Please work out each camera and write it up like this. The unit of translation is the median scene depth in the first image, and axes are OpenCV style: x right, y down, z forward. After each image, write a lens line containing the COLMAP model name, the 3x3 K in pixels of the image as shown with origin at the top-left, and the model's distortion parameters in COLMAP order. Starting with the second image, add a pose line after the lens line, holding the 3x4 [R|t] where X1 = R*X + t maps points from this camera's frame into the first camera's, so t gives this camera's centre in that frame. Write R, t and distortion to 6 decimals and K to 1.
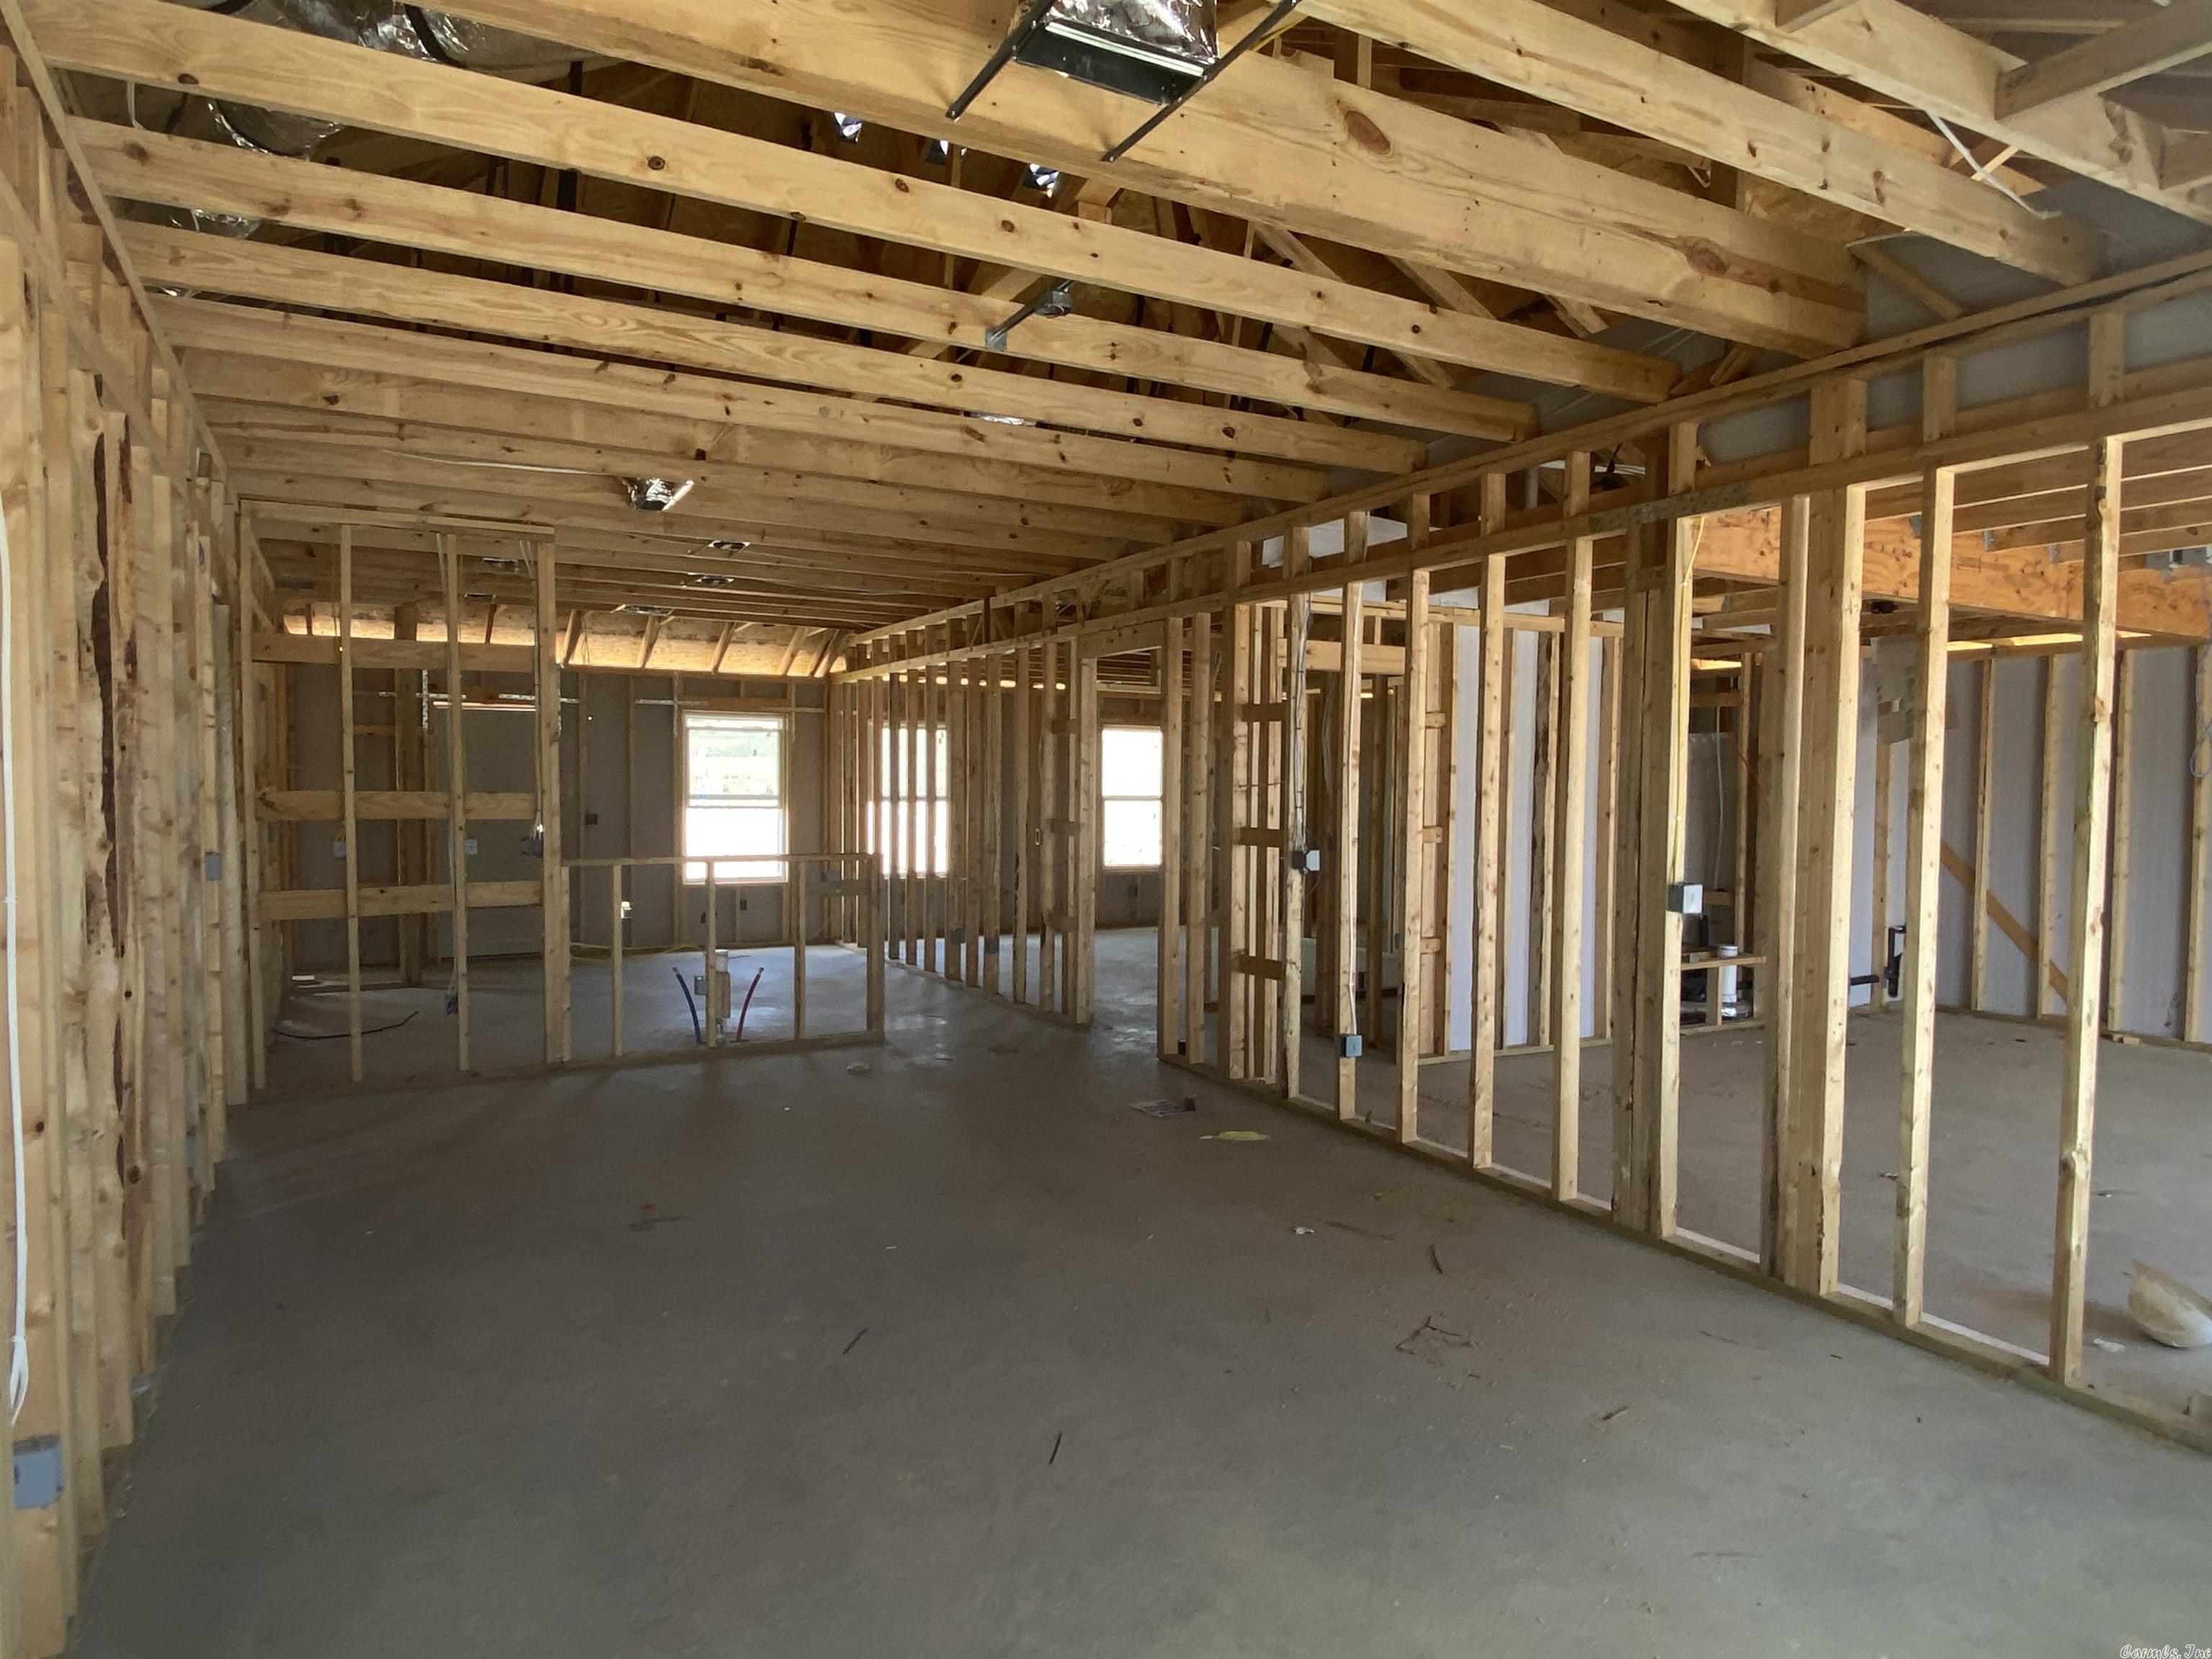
lens RADIAL K [[1297.6, 0, 1106.0], [0, 1297.6, 829.5], [0, 0, 1]] dist [-0.023354, -0.000955]
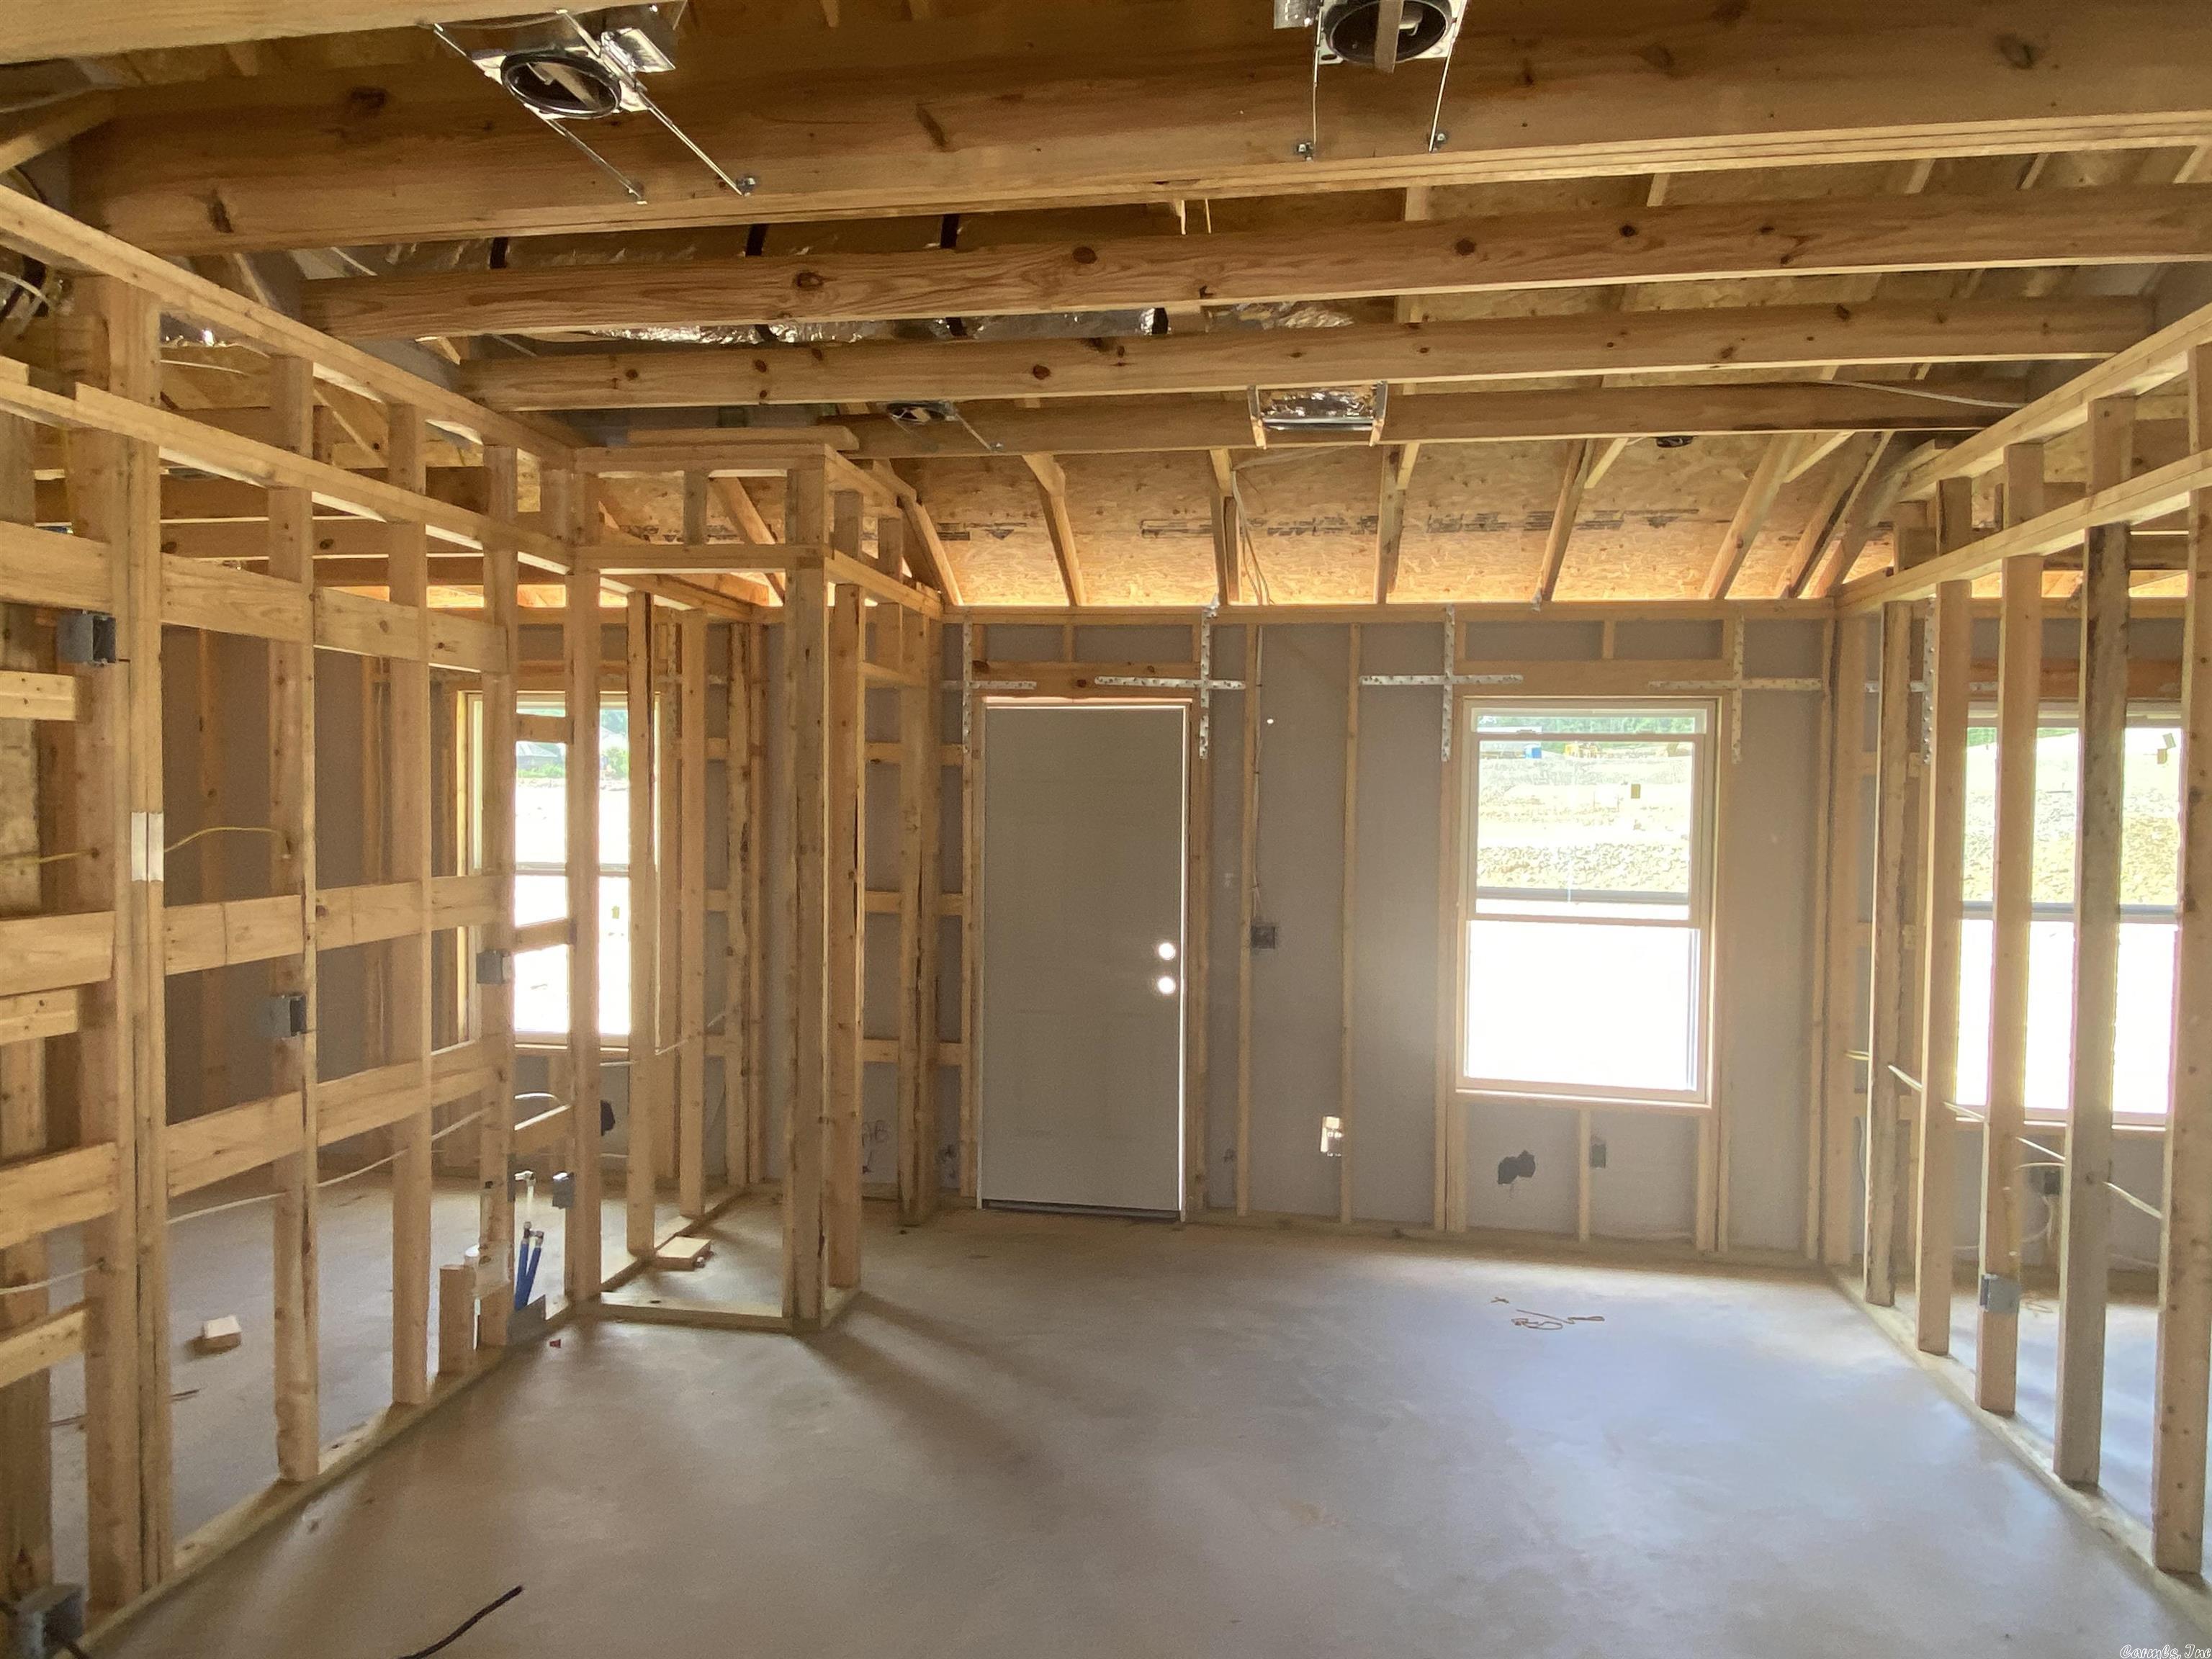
lens RADIAL K [[1297.6, 0, 1106.0], [0, 1297.6, 829.5], [0, 0, 1]] dist [-0.023354, -0.000955]
pose [[0.782951, 0.015888, -0.621881, -0.148356], [-0.032117, 0.999373, -0.014902, -0.036267], [0.621254, 0.031640, 0.782970, 0.577948]]
